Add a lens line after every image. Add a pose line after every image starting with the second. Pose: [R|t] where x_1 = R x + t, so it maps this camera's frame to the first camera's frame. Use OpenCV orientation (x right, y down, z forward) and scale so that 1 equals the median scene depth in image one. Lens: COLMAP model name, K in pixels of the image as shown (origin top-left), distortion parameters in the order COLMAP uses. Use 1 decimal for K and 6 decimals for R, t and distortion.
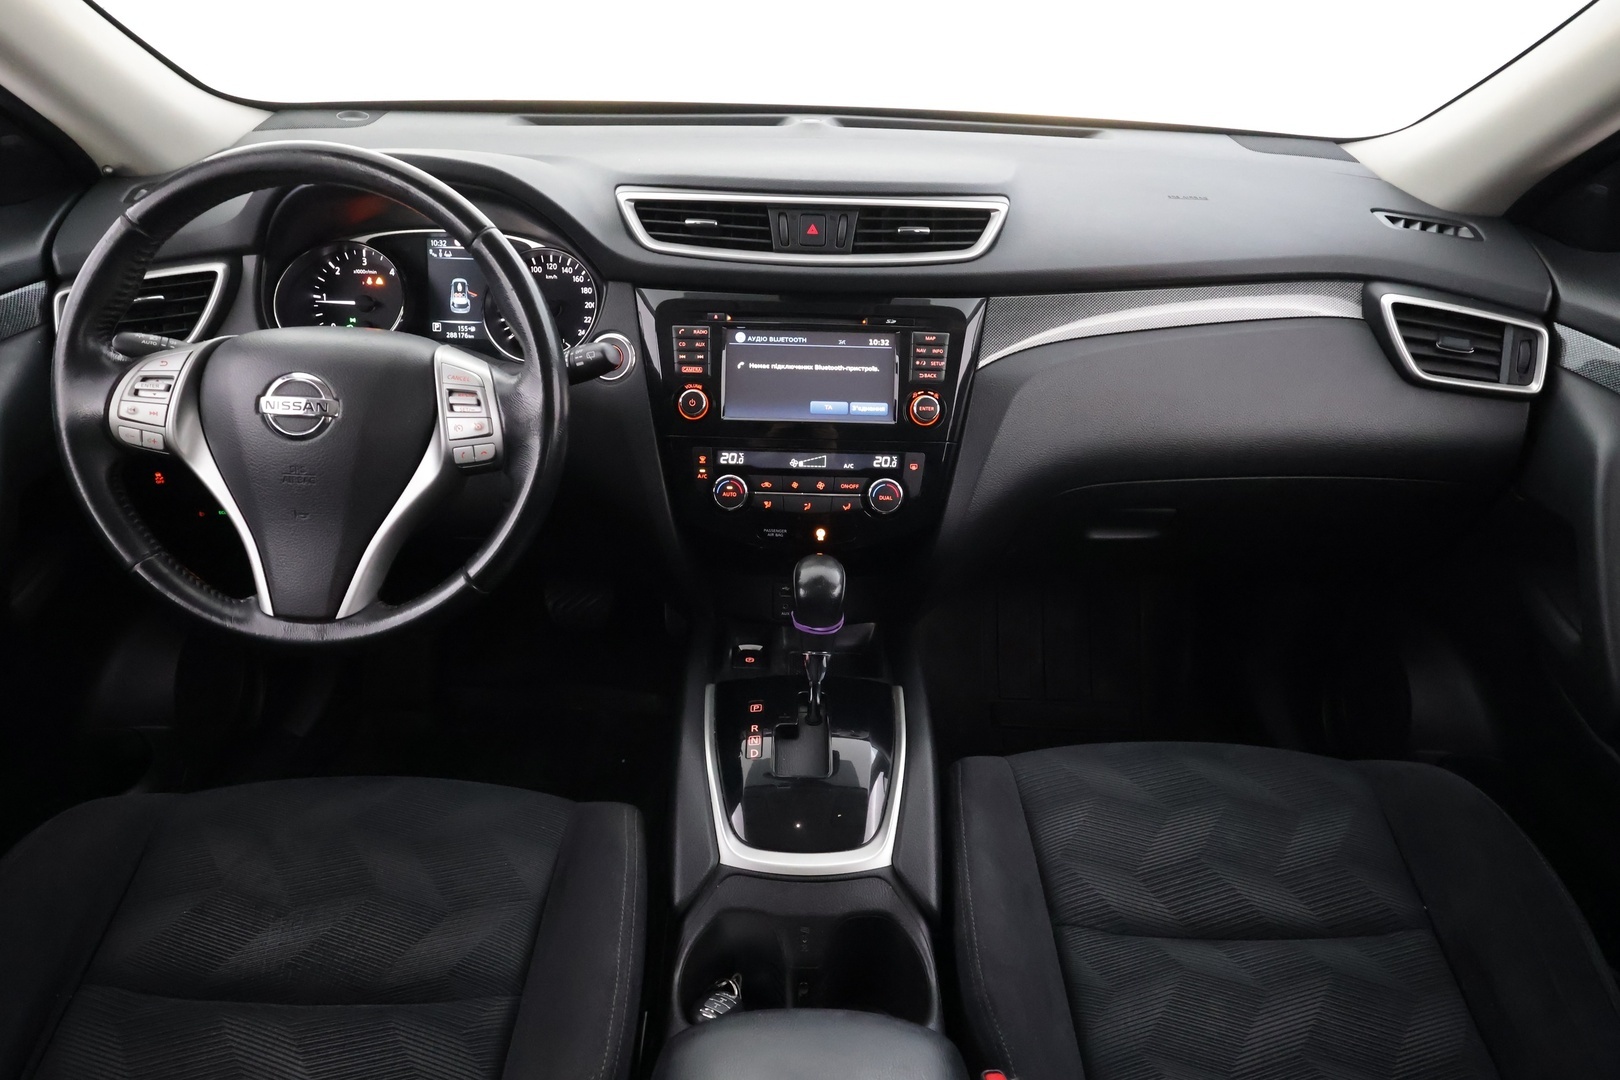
lens RADIAL K [[982.9, 0, 810.0], [0, 982.9, 540.0], [0, 0, 1]] dist [0.000801, 0.000135]
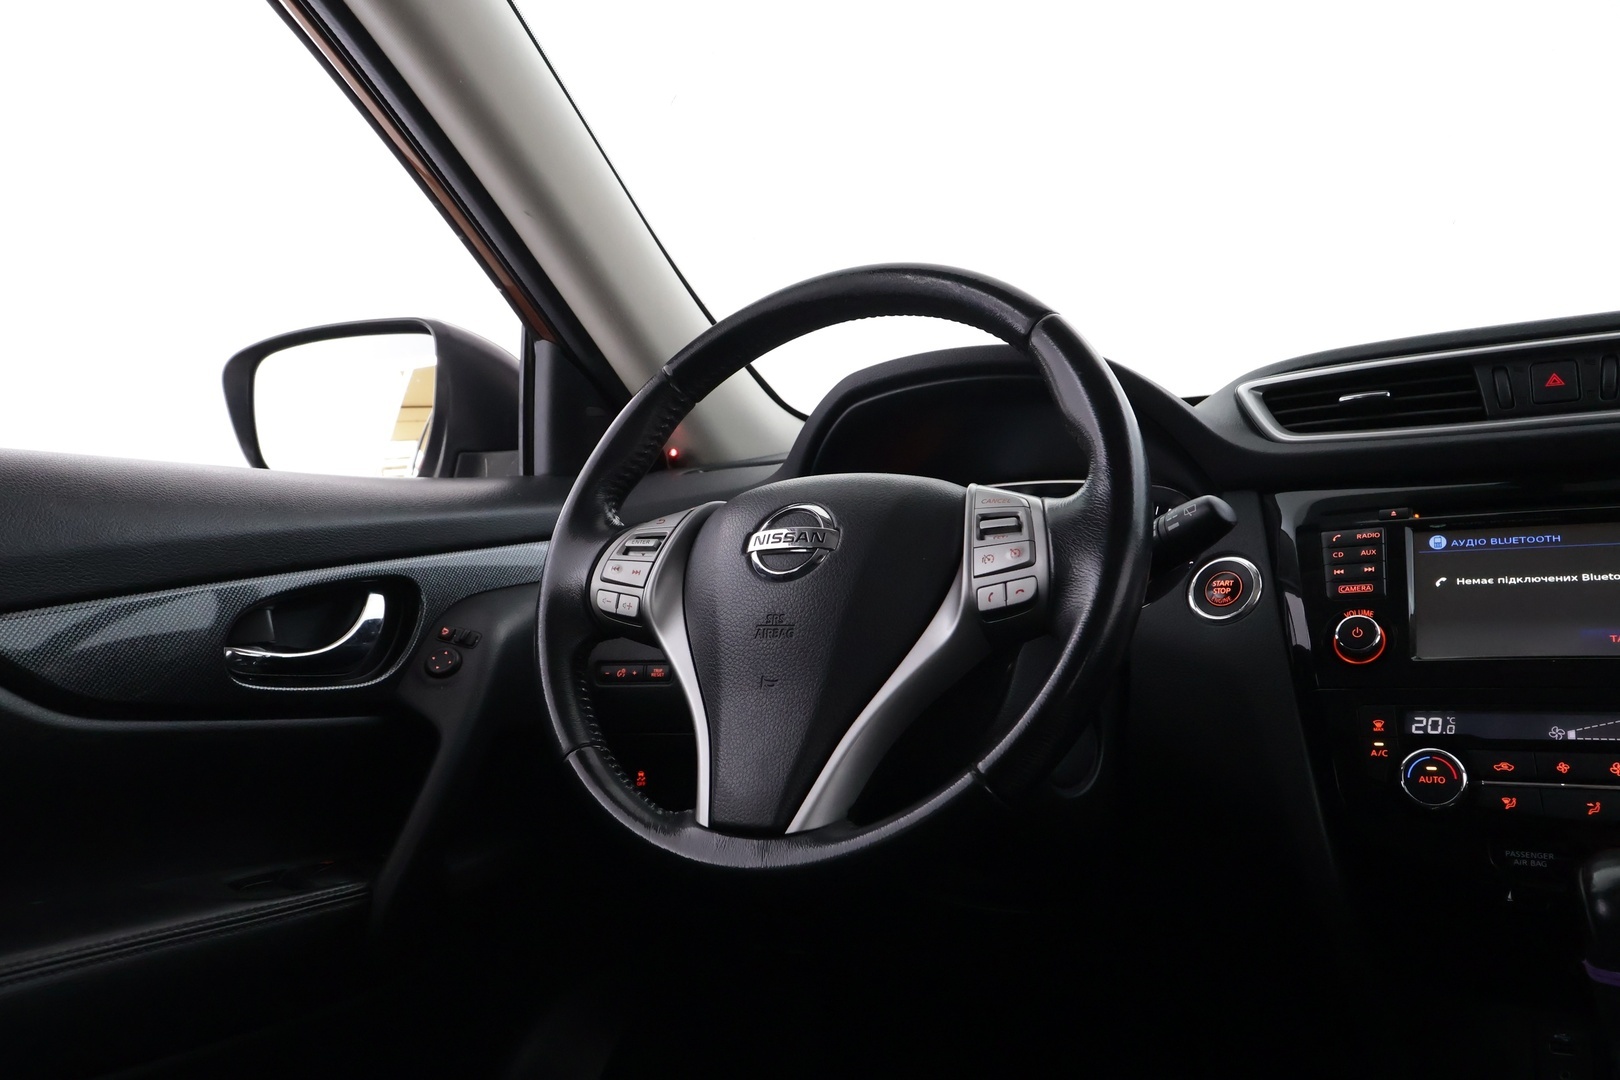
lens RADIAL K [[1266.7, 0, 810.0], [0, 1266.7, 540.0], [0, 0, 1]] dist [0.005841, 0.000140]
pose [[0.870998, -0.083642, -0.484115, -0.027730], [-0.172266, 0.870841, -0.460391, 0.233679], [0.460095, 0.484396, 0.744092, 0.213388]]
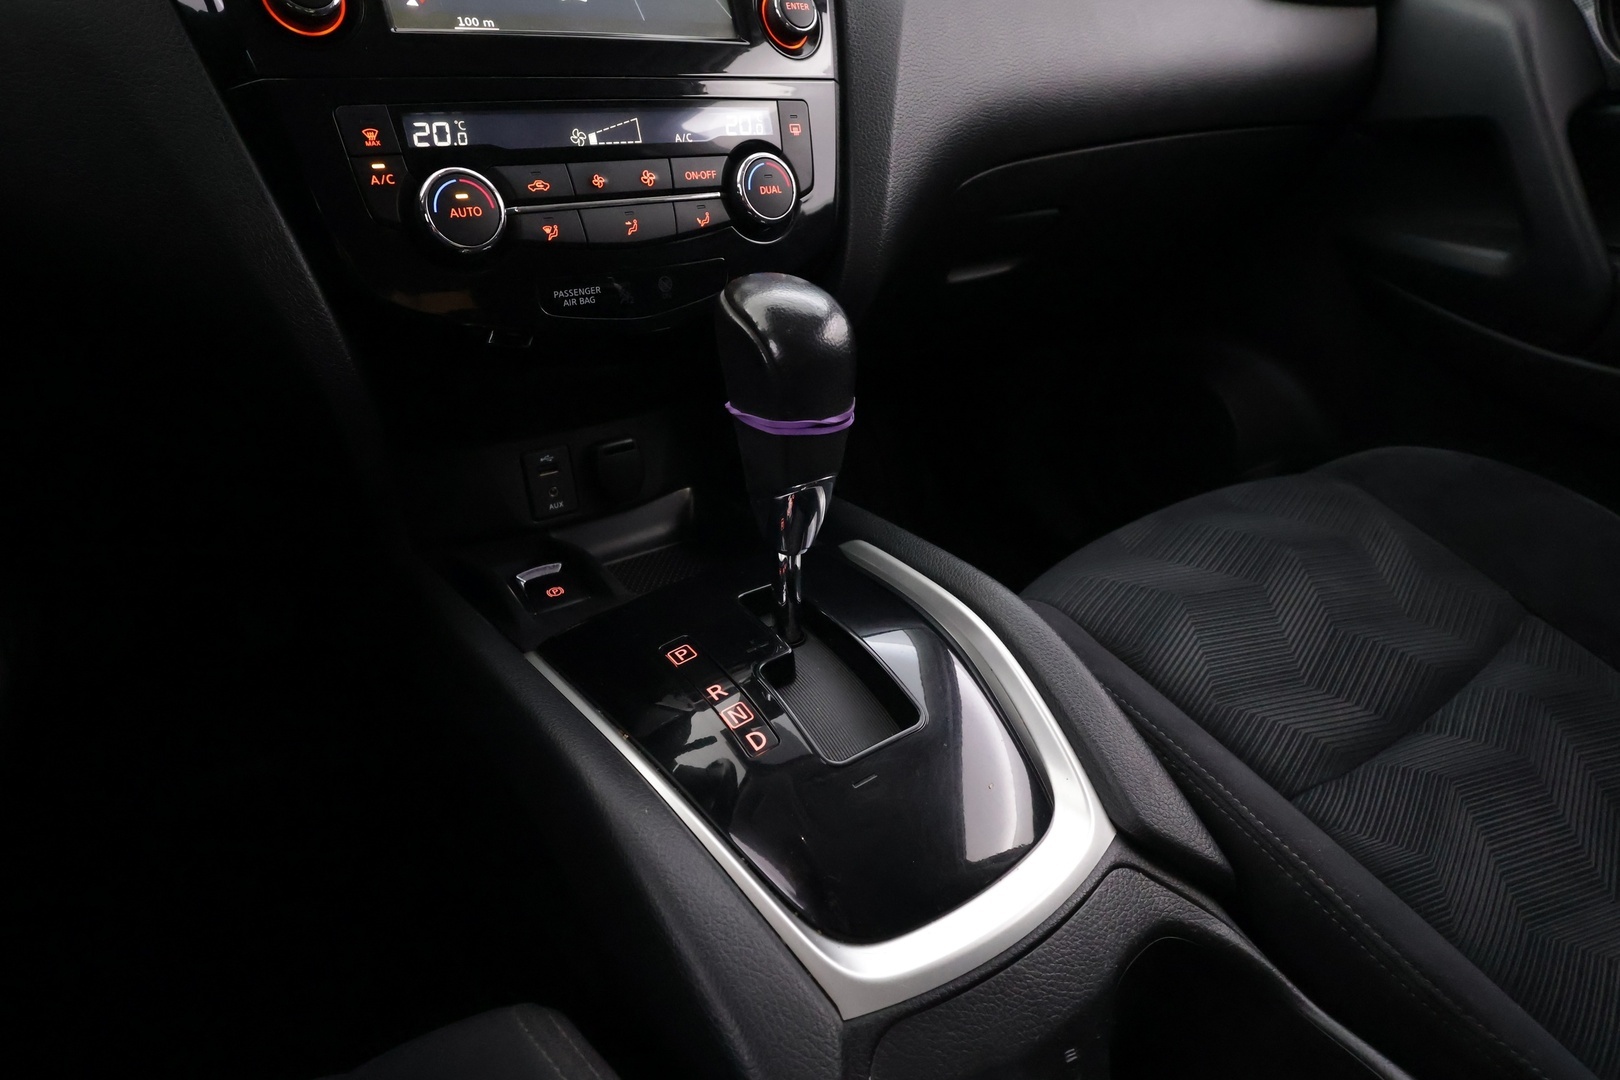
lens RADIAL K [[902.4, 0, 810.0], [0, 902.4, 540.0], [0, 0, 1]] dist [-0.001334, -0.000150]
pose [[0.817942, -0.285619, 0.499392, -0.195160], [0.258883, 0.957935, 0.123855, 0.079976], [-0.513760, 0.027978, 0.857477, 0.586769]]
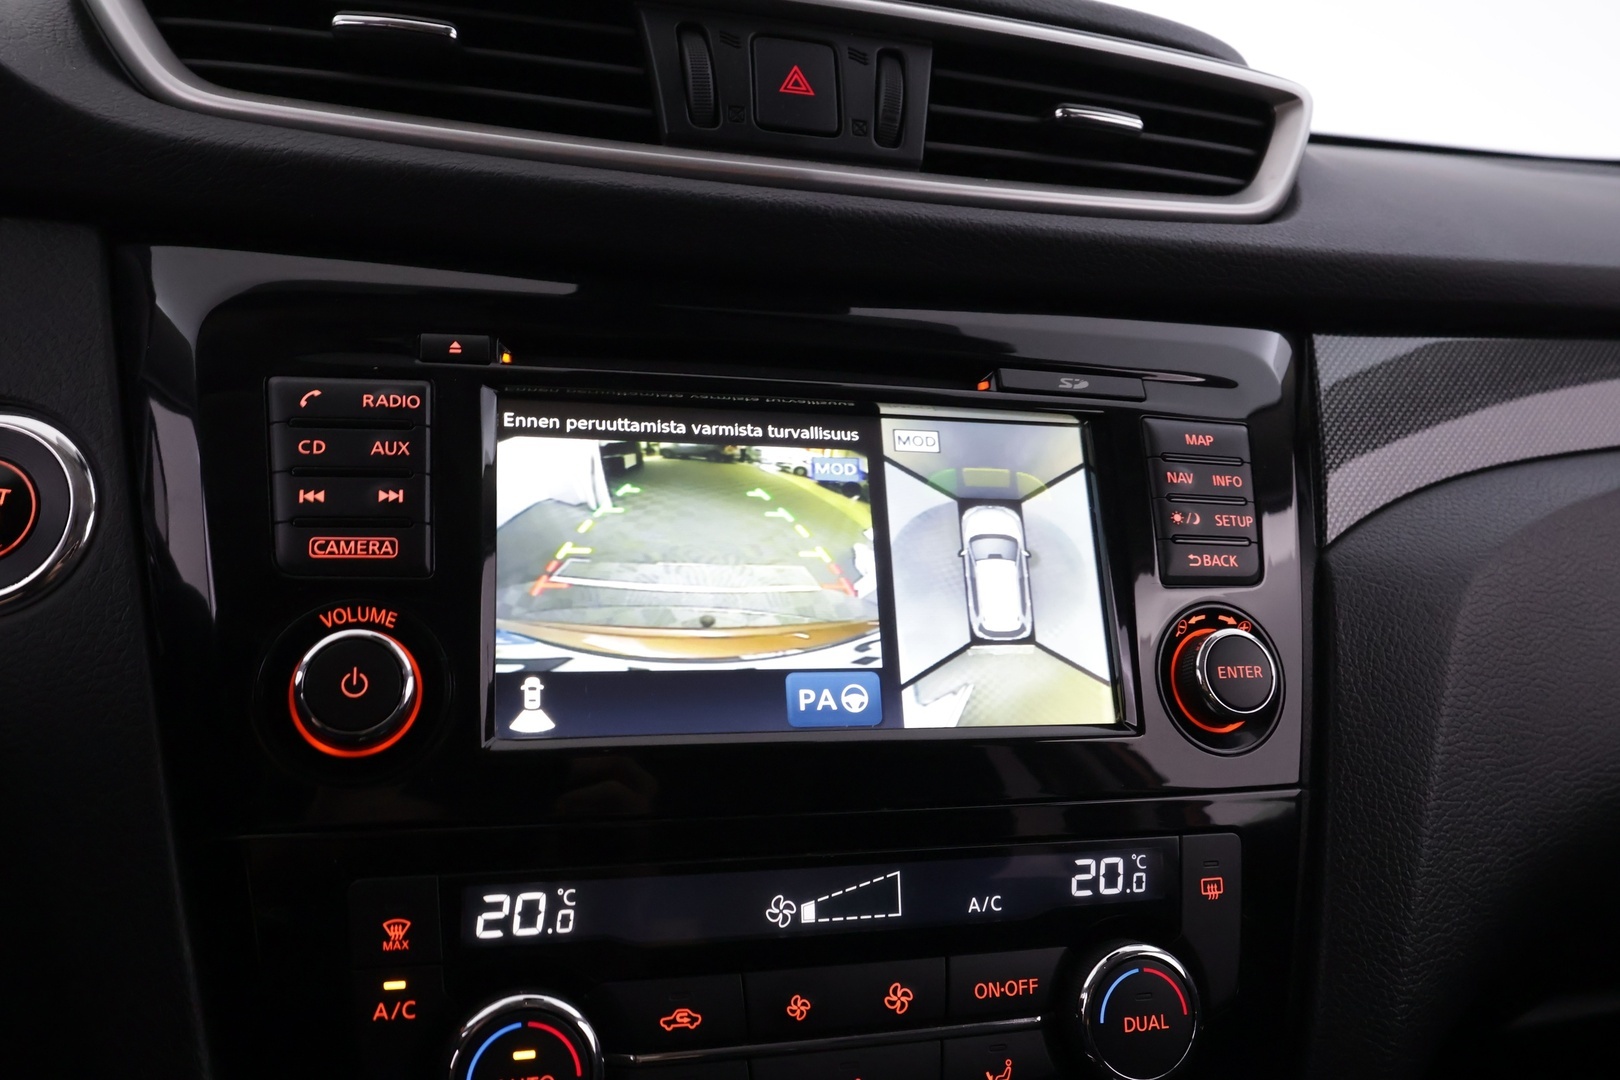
lens RADIAL K [[1266.7, 0, 810.0], [0, 1266.7, 540.0], [0, 0, 1]] dist [0.005841, 0.000140]
pose [[0.963820, -0.009769, 0.266373, -0.094201], [0.082939, 0.960712, -0.264866, -0.083510], [-0.253320, 0.277376, 0.926764, 0.679260]]
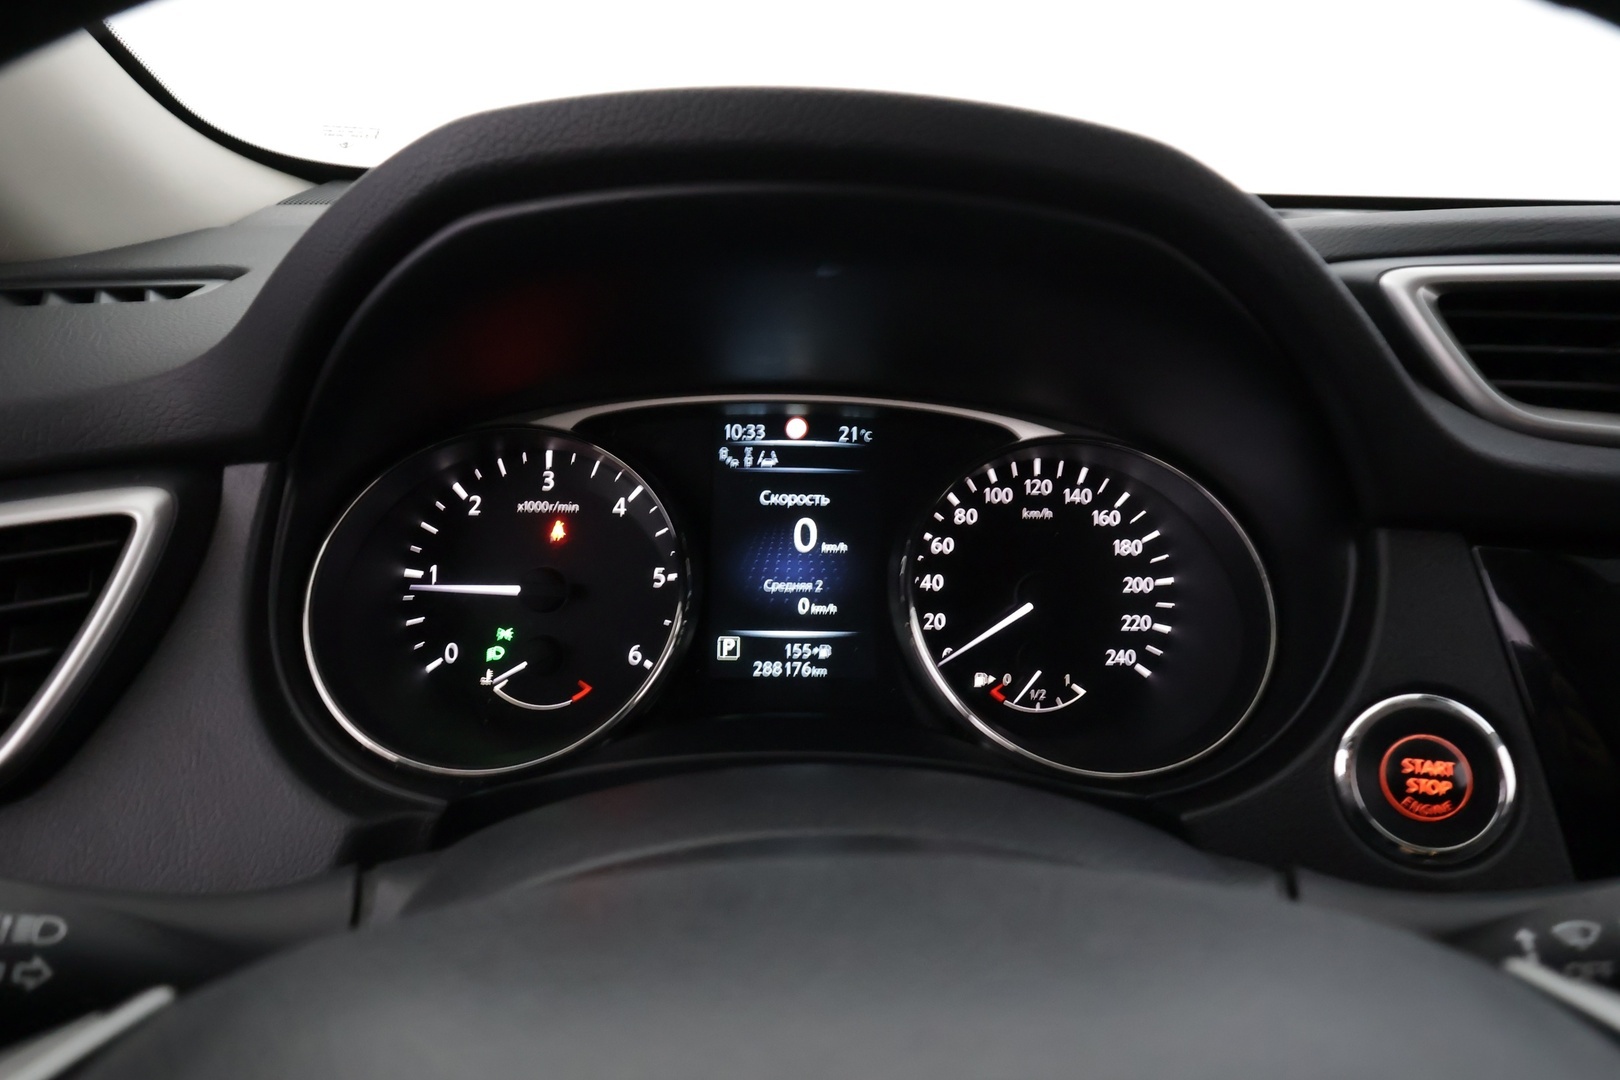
lens RADIAL K [[1026.8, 0, 810.0], [0, 1026.8, 540.0], [0, 0, 1]] dist [-0.000431, 0.000655]
pose [[0.999844, -0.013400, 0.011475, -0.395817], [0.015594, 0.975467, -0.219591, -0.191675], [-0.008251, 0.219736, 0.975525, 0.686761]]
